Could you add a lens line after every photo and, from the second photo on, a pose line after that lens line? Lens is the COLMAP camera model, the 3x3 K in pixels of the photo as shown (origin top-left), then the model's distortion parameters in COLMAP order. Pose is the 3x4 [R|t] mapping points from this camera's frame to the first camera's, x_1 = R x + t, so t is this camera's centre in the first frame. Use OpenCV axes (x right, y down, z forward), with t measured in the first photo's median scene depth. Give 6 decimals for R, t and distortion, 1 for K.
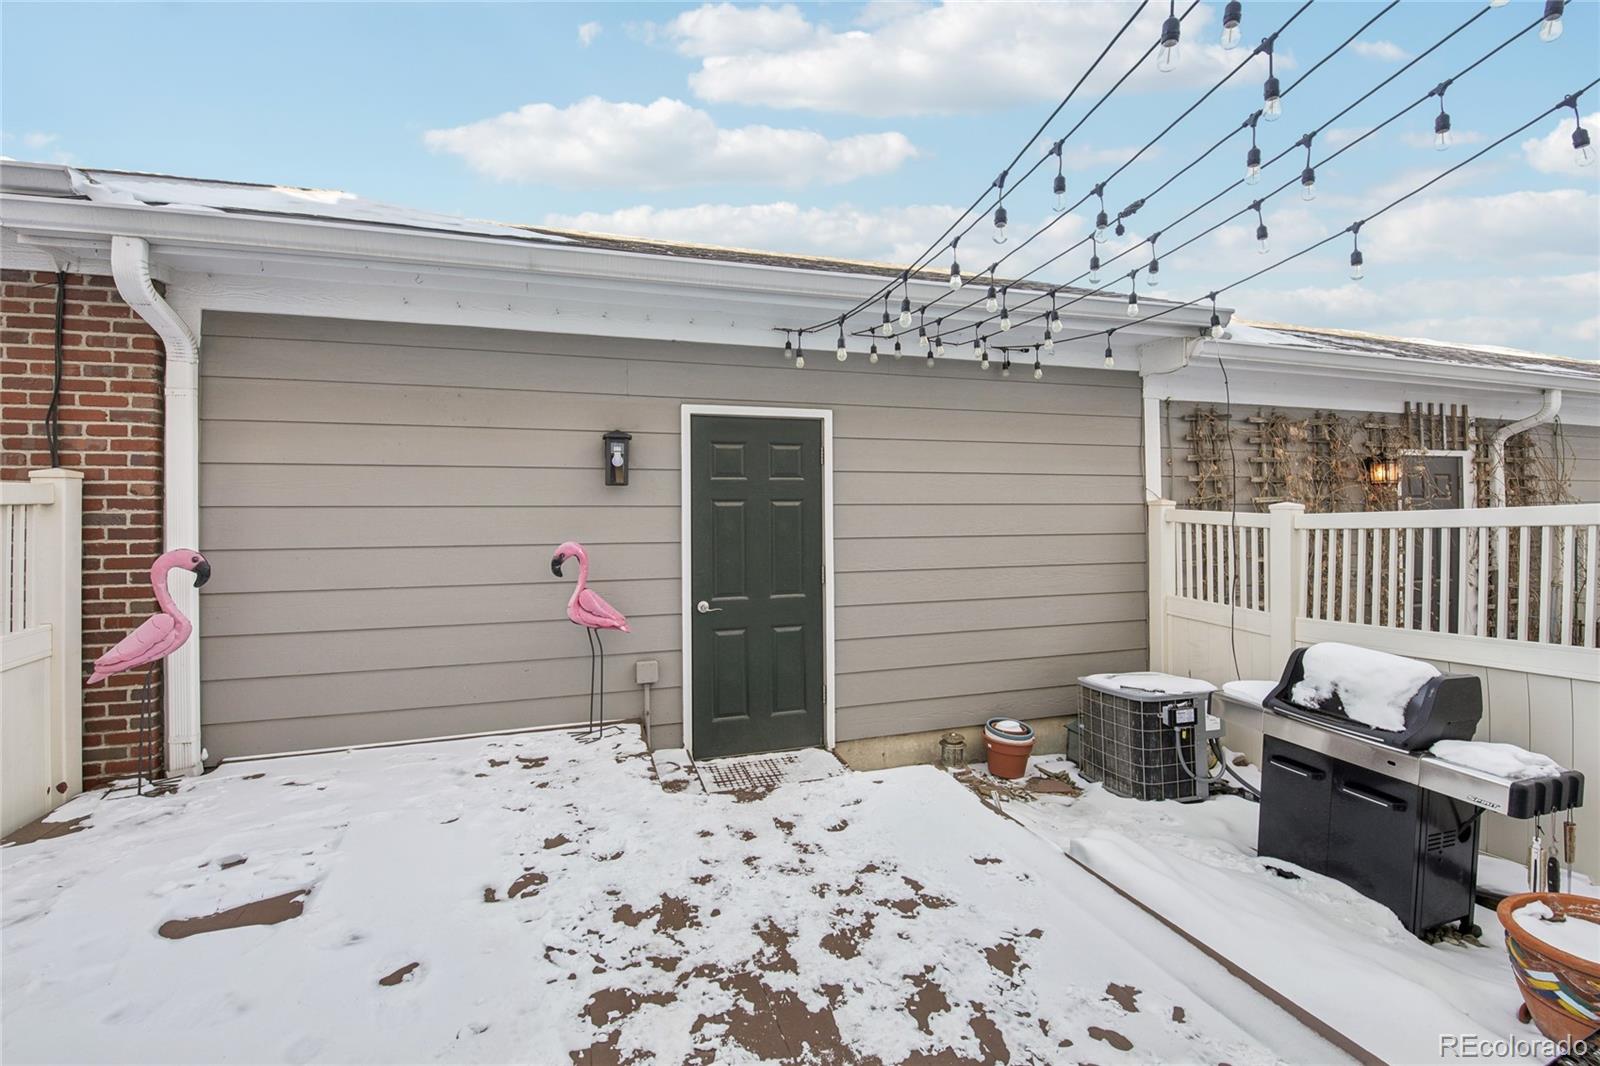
lens RADIAL K [[695.8, 0, 787.0], [0, 695.8, 518.2], [0, 0, 1]] dist [0.000699, -0.006564]
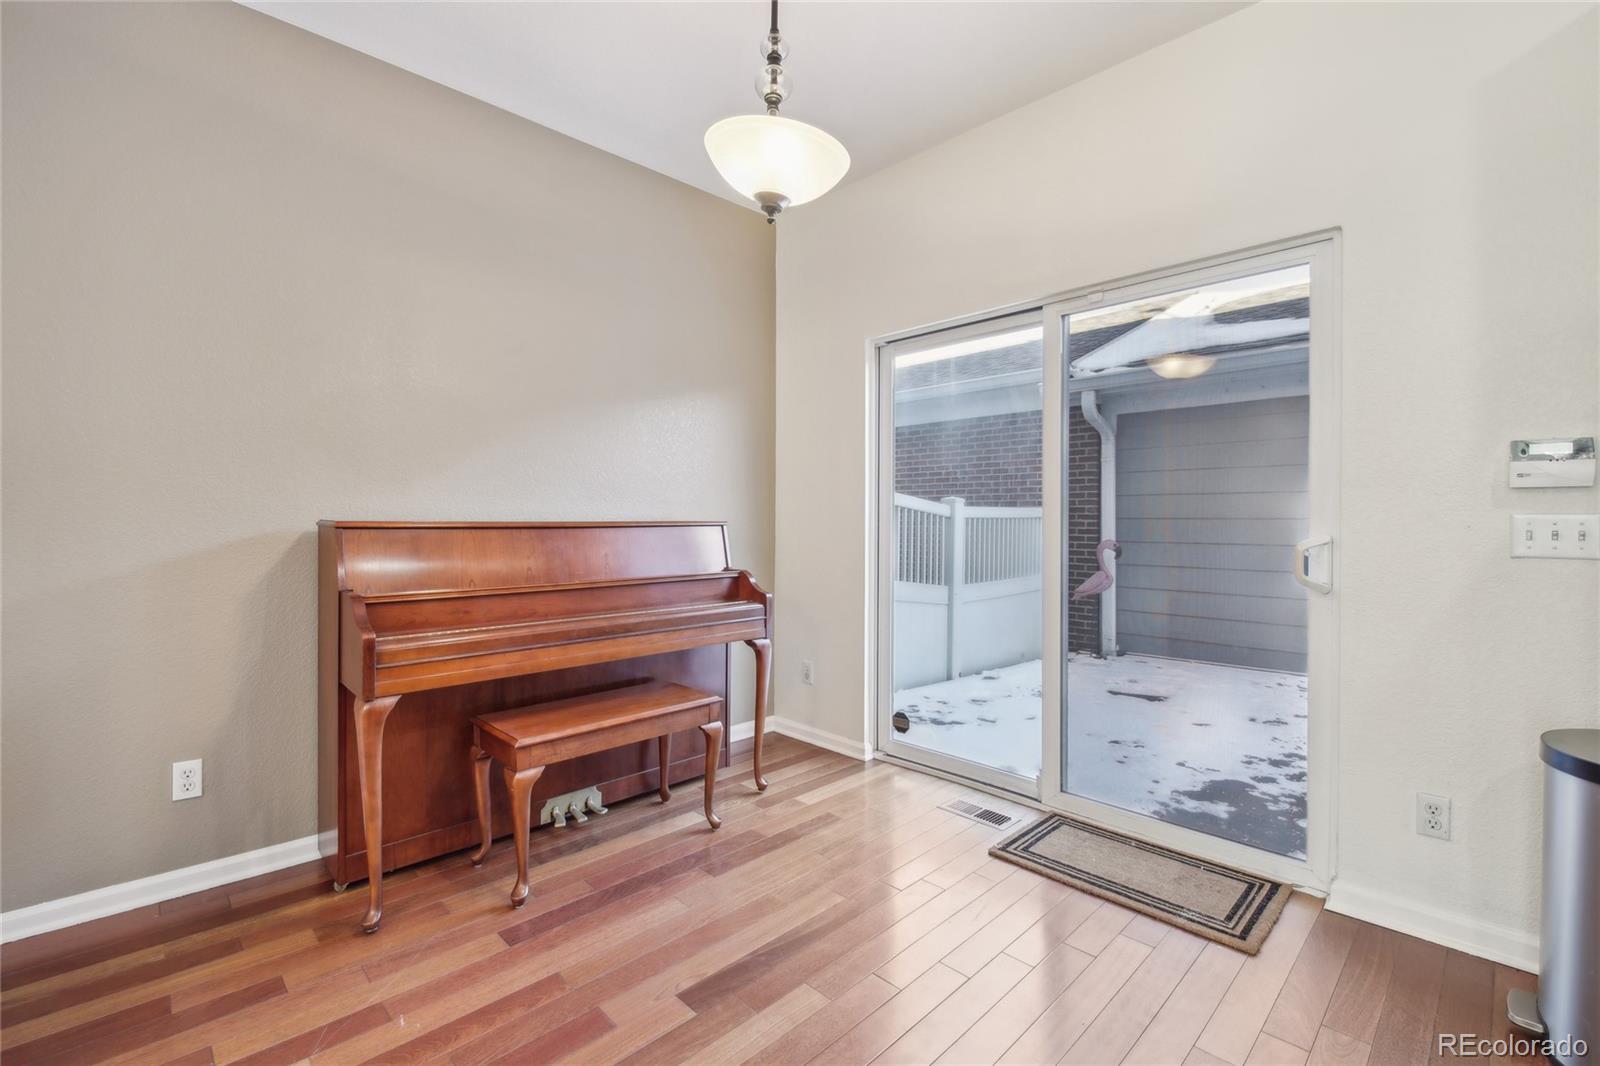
lens RADIAL K [[695.8, 0, 798.3], [0, 695.8, 519.9], [0, 0, 1]] dist [0.000699, -0.006564]
pose [[0.451254, -0.002265, -0.892393, 0.519221], [-0.006243, 0.999964, -0.005695, 0.004834], [0.892374, 0.008141, 0.451224, -0.715008]]
